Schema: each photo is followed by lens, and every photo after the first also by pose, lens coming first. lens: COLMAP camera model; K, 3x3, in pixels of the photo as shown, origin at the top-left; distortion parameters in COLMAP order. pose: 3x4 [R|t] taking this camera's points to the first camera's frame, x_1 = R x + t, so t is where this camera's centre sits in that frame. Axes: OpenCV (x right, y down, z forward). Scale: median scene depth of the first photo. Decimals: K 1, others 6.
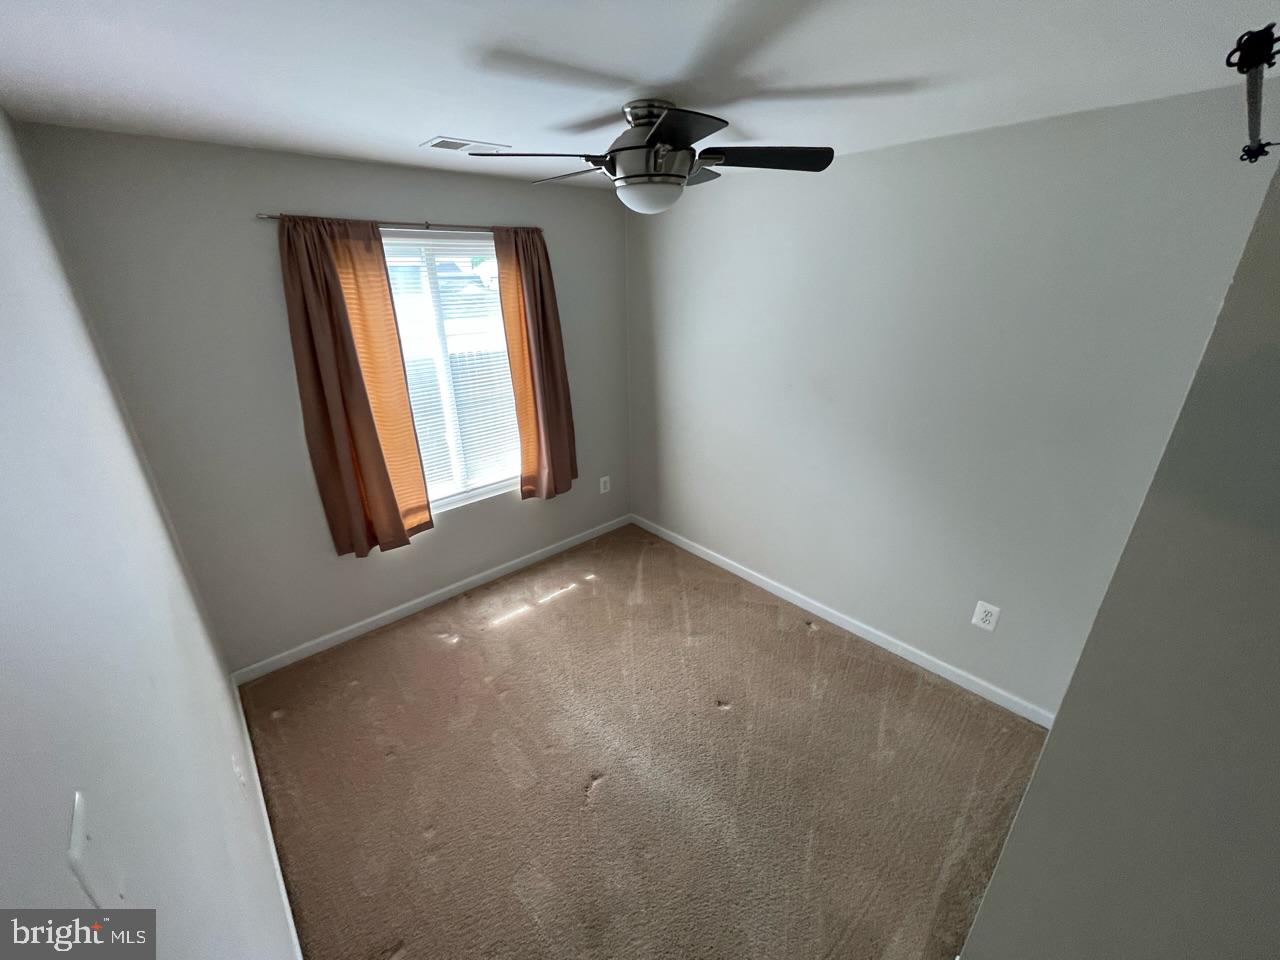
lens RADIAL K [[516.1, 0, 638.1], [0, 516.1, 478.4], [0, 0, 1]] dist [0.000547, 0.000034]
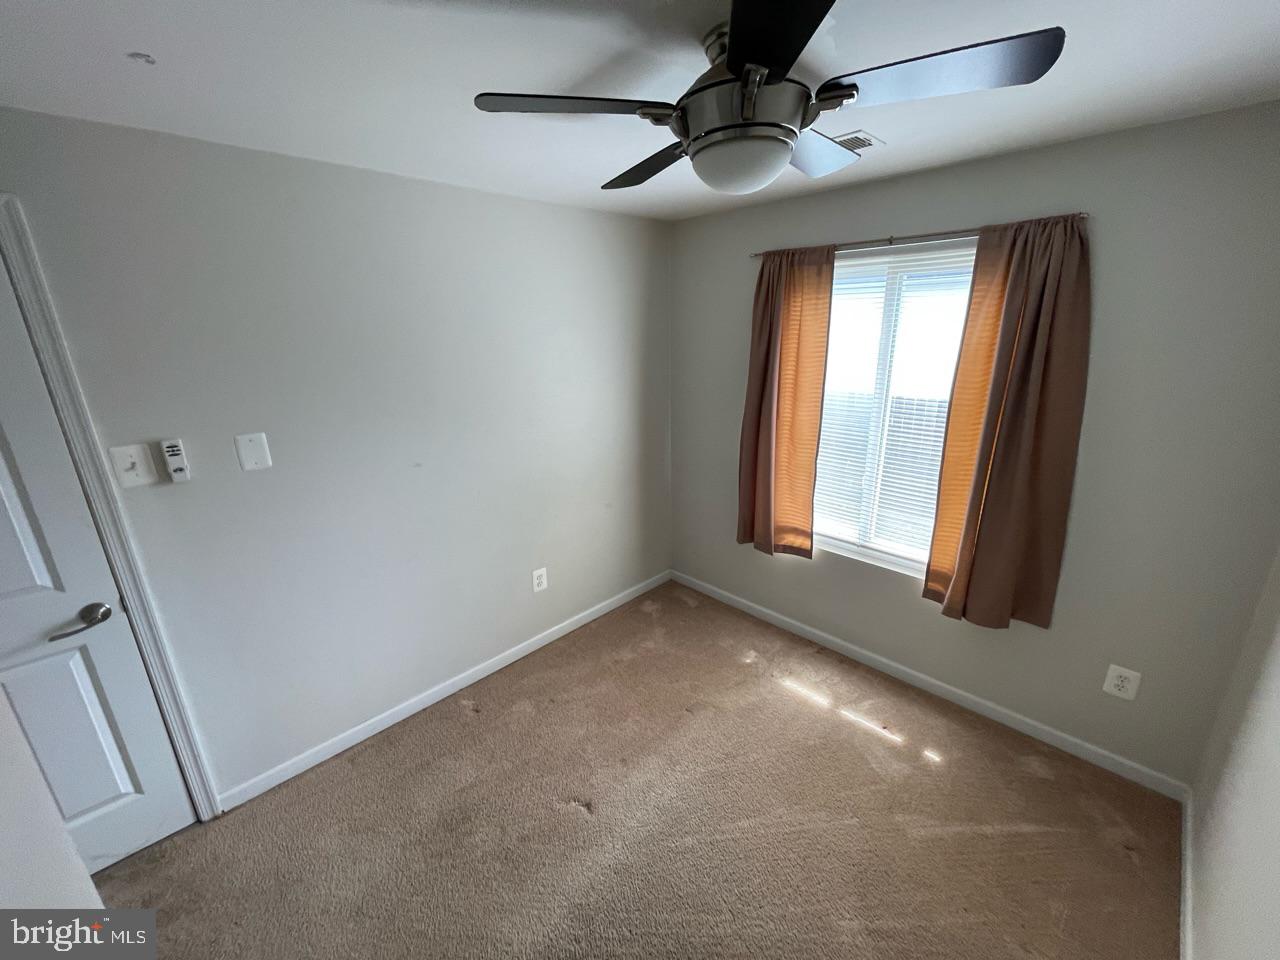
lens RADIAL K [[516.1, 0, 638.1], [0, 516.1, 478.4], [0, 0, 1]] dist [0.000547, 0.000034]
pose [[0.051675, 0.298540, -0.952997, 0.439679], [-0.359131, 0.895989, 0.261208, -0.168783], [0.931856, 0.328752, 0.153516, 0.498778]]
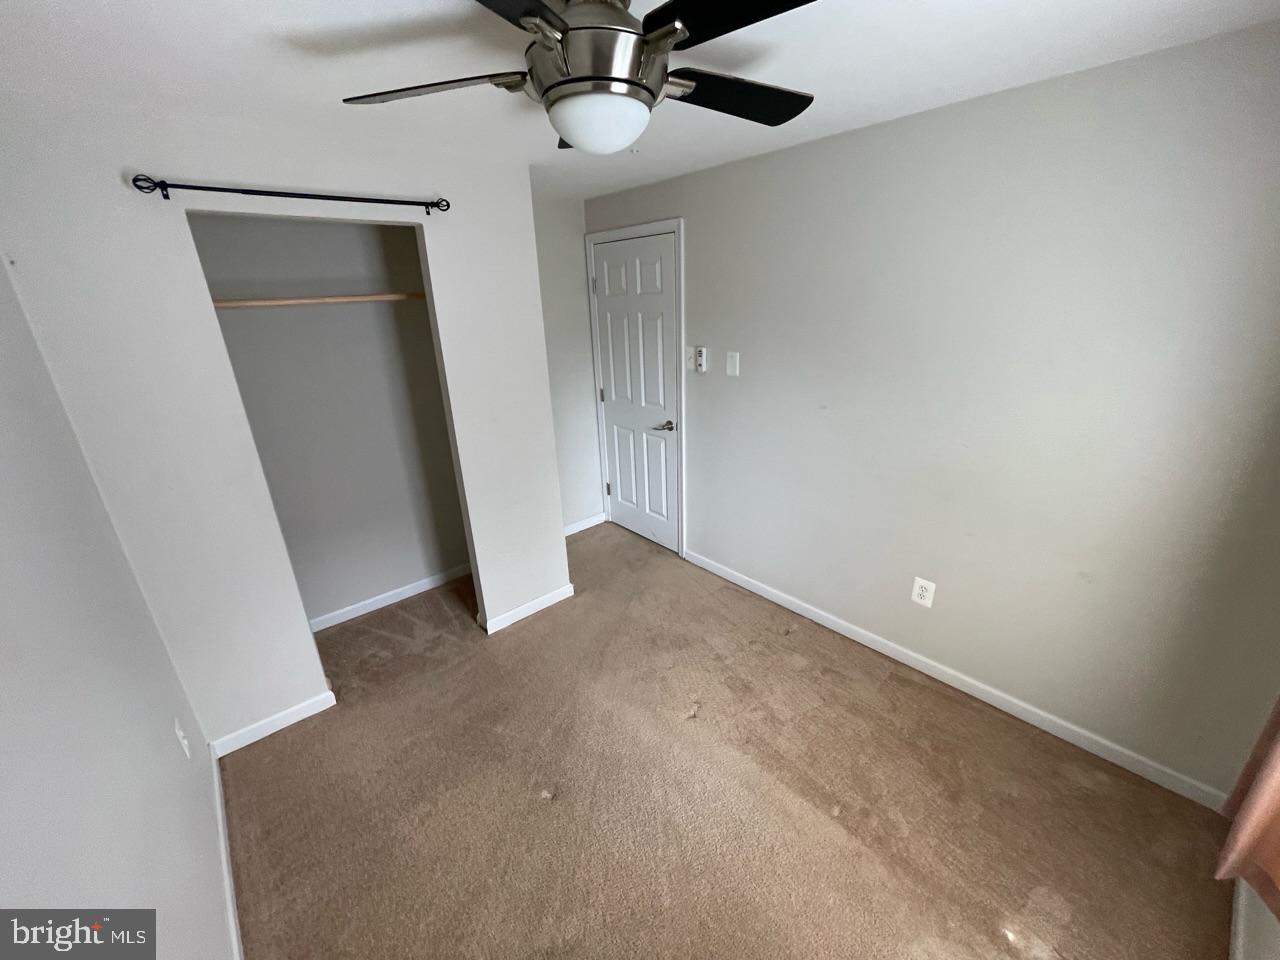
lens RADIAL K [[516.1, 0, 638.1], [0, 516.1, 478.4], [0, 0, 1]] dist [0.000547, 0.000034]
pose [[-0.998573, 0.046017, 0.027083, -0.018341], [0.052261, 0.738328, 0.672413, -0.363508], [0.010946, 0.672870, -0.739680, 0.995839]]
